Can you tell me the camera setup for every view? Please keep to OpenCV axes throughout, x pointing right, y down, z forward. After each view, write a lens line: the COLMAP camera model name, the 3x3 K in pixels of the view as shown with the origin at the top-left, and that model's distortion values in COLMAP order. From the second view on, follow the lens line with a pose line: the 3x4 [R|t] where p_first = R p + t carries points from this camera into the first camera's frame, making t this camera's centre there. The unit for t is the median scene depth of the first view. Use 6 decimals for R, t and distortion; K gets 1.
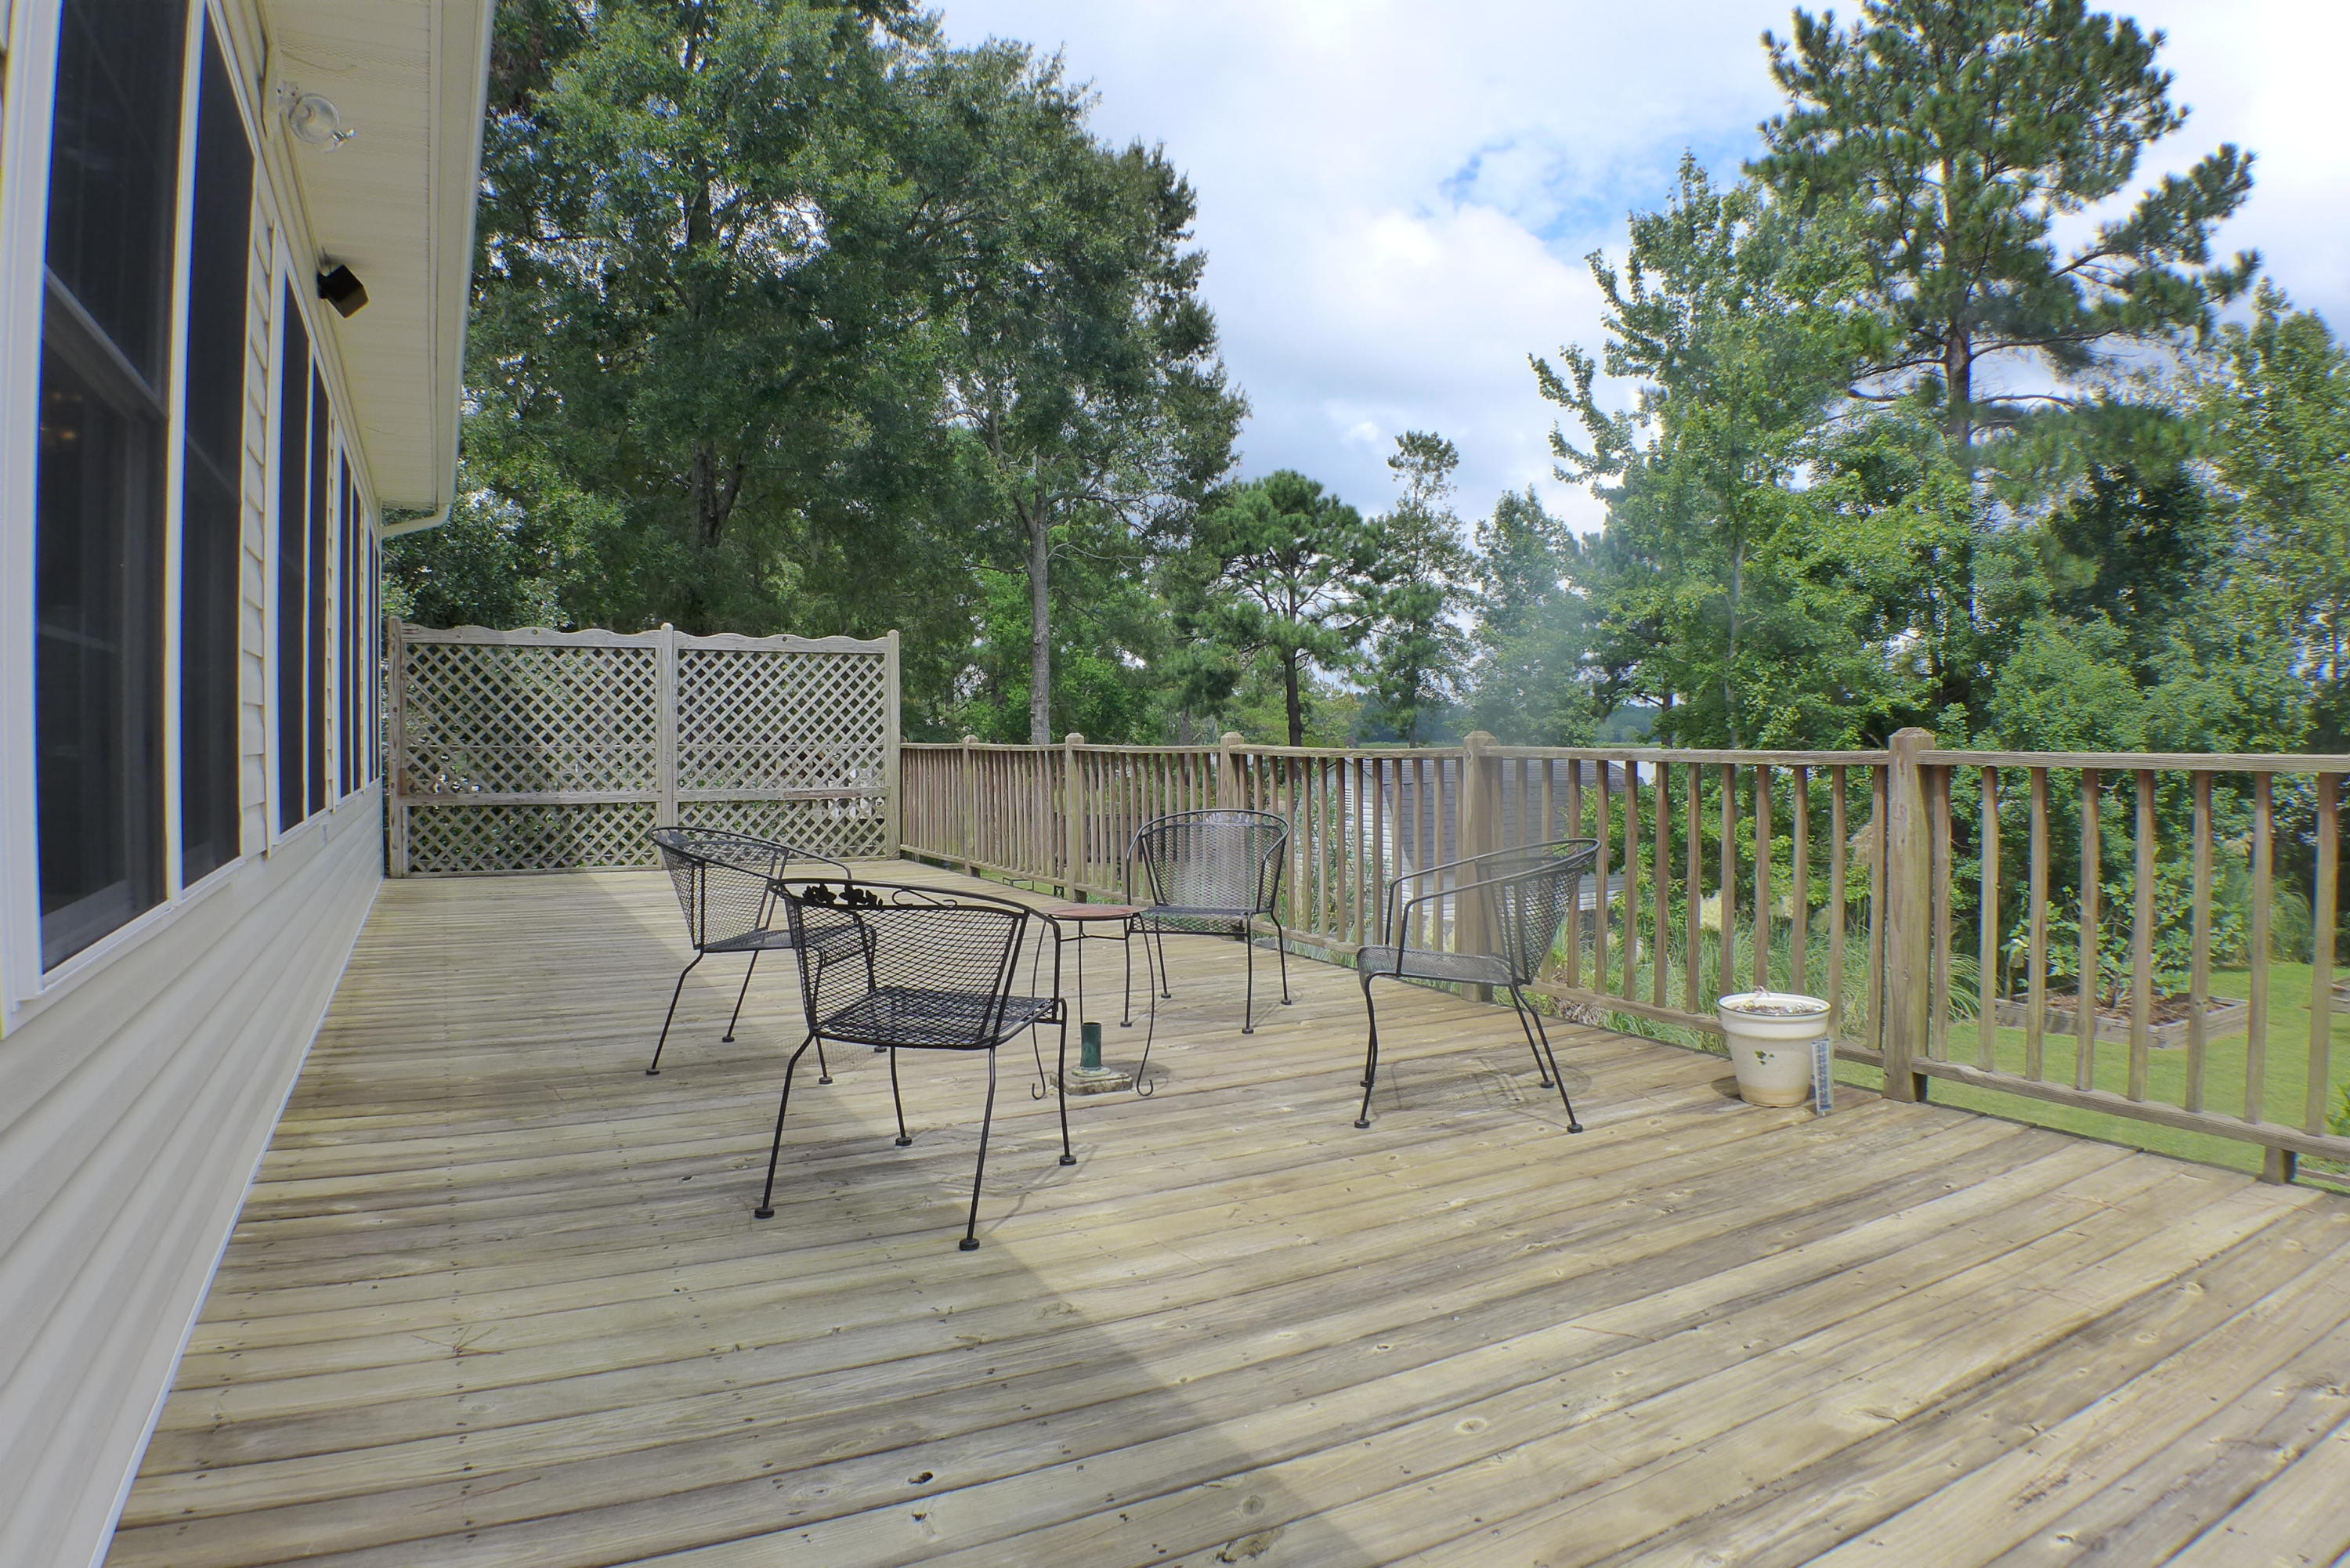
lens RADIAL K [[1380.0, 0, 1162.7], [0, 1380.0, 769.8], [0, 0, 1]] dist [-0.139729, 0.032377]
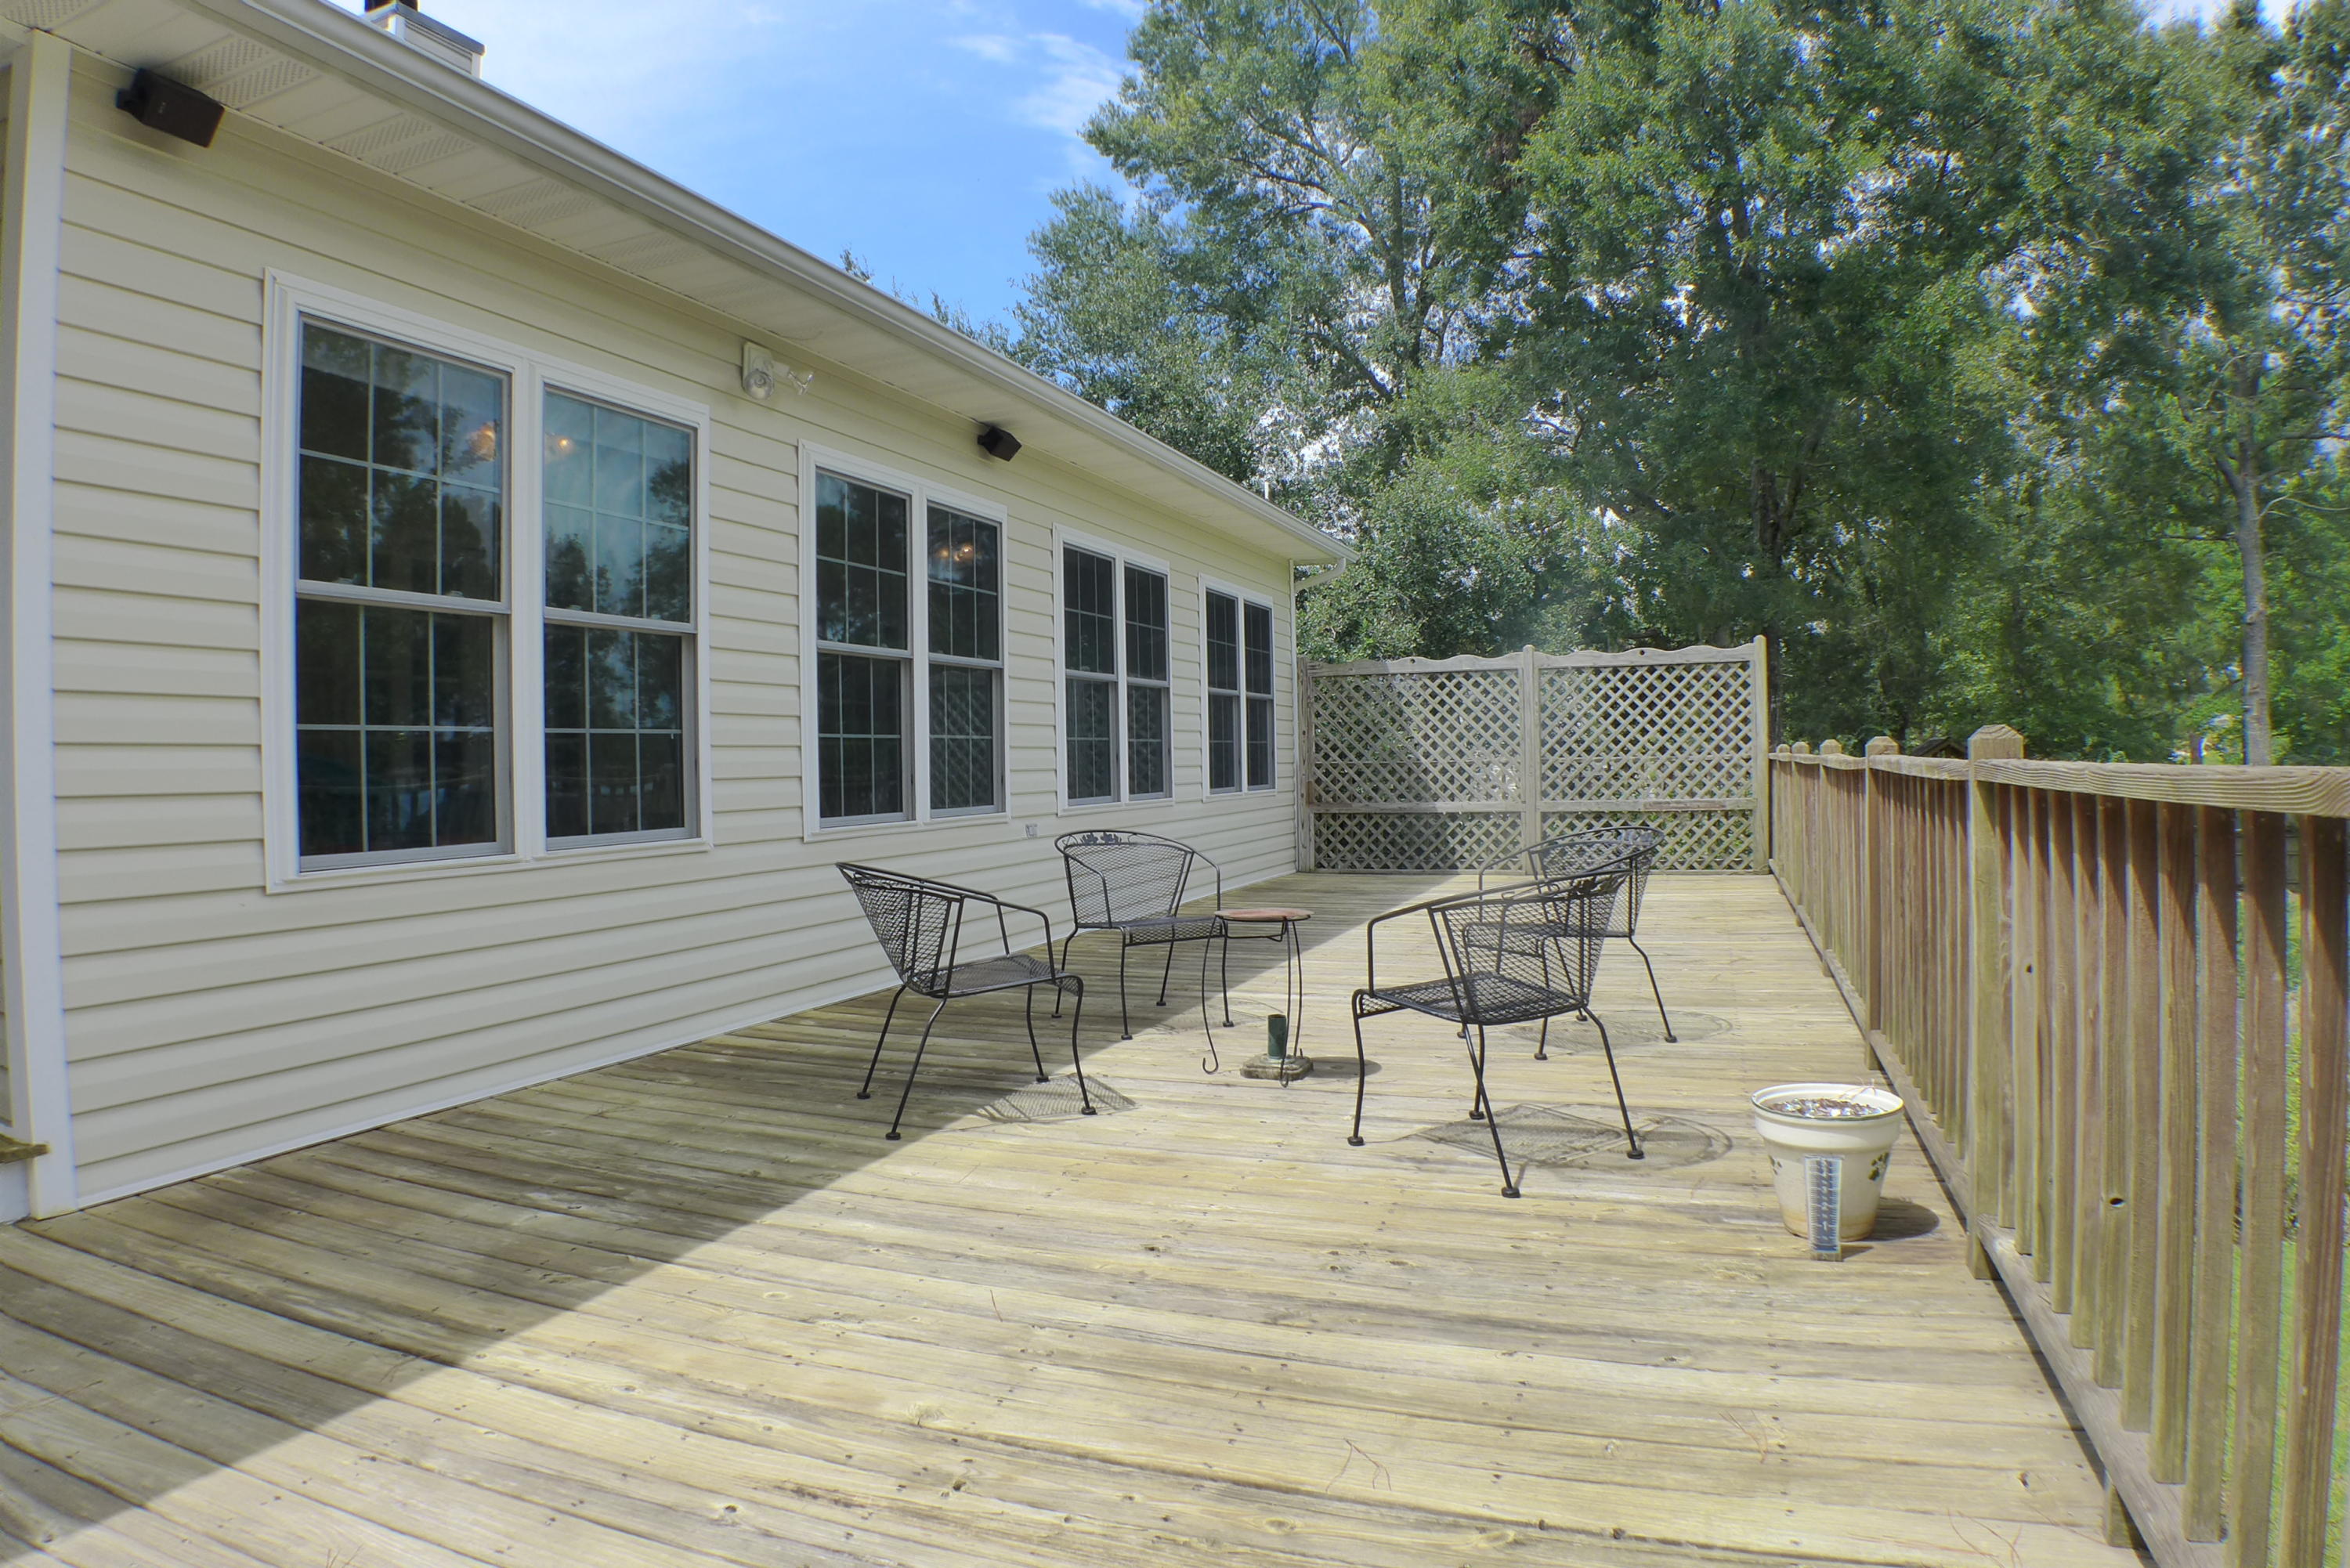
lens RADIAL K [[1380.0, 0, 1162.7], [0, 1380.0, 769.8], [0, 0, 1]] dist [-0.139729, 0.032377]
pose [[0.638453, -0.008596, -0.769613, 0.305307], [0.003635, 0.999960, -0.008153, -0.001890], [0.769653, 0.002408, 0.638458, 0.093088]]
